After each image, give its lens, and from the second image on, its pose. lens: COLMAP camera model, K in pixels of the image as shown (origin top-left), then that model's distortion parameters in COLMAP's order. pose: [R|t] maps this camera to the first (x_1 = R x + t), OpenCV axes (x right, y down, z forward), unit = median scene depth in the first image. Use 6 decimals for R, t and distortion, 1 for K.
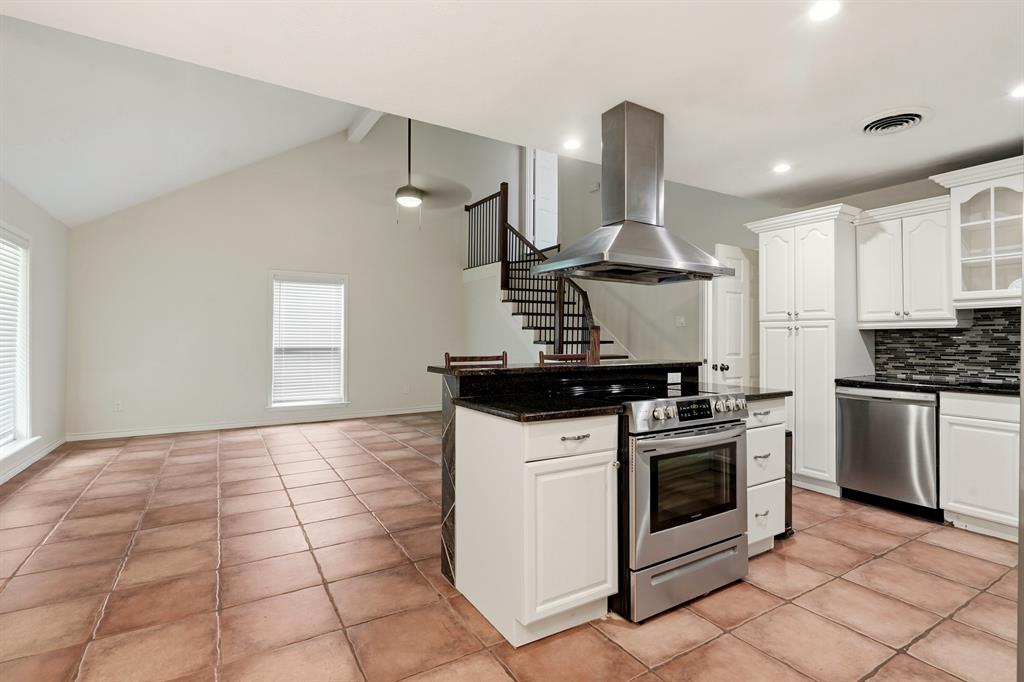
lens RADIAL K [[490.5, 0, 515.4], [0, 490.5, 336.0], [0, 0, 1]] dist [-0.000771, 0.002356]
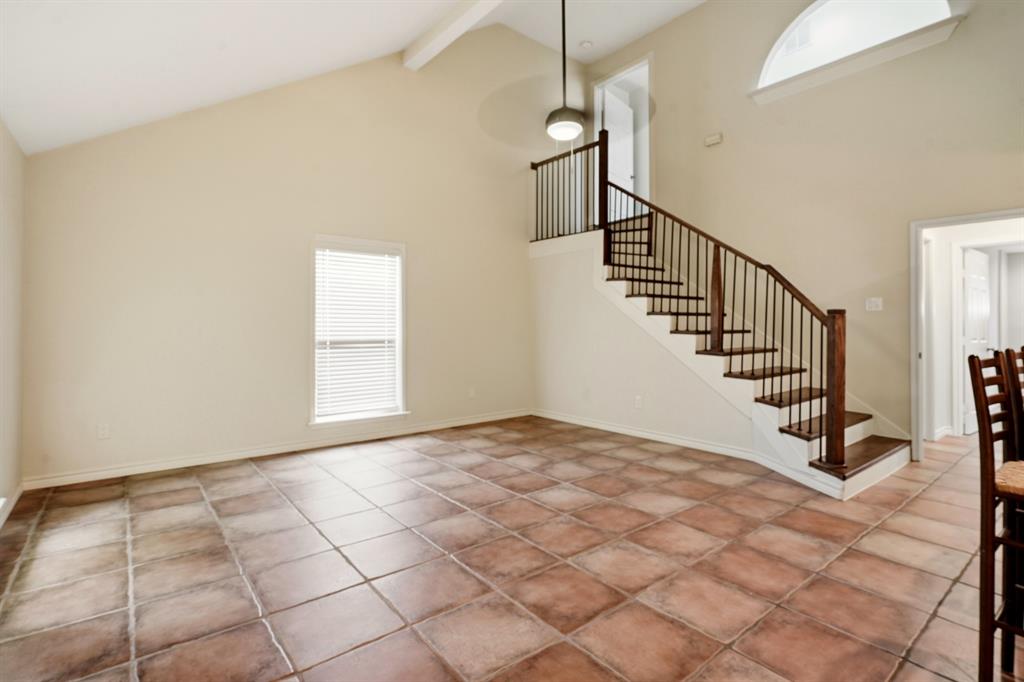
lens RADIAL K [[490.5, 0, 493.4], [0, 490.5, 328.8], [0, 0, 1]] dist [-0.000771, 0.002356]
pose [[0.994570, -0.003238, 0.104024, -0.518623], [0.002534, 0.999973, 0.006900, 0.003025], [-0.104044, -0.006599, 0.994551, 0.421429]]
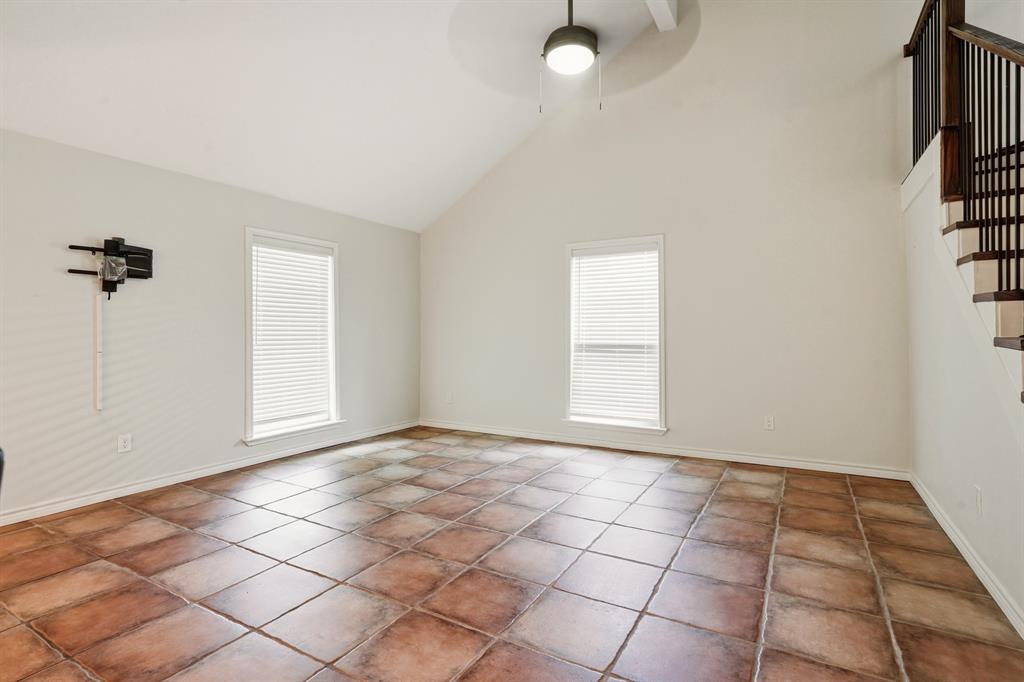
lens RADIAL K [[490.5, 0, 528.9], [0, 490.5, 328.4], [0, 0, 1]] dist [-0.000771, 0.002356]
pose [[0.483940, -0.010297, -0.875041, 0.264984], [0.010484, 0.999927, -0.005969, 0.005600], [0.875039, -0.006285, 0.484012, 0.949629]]
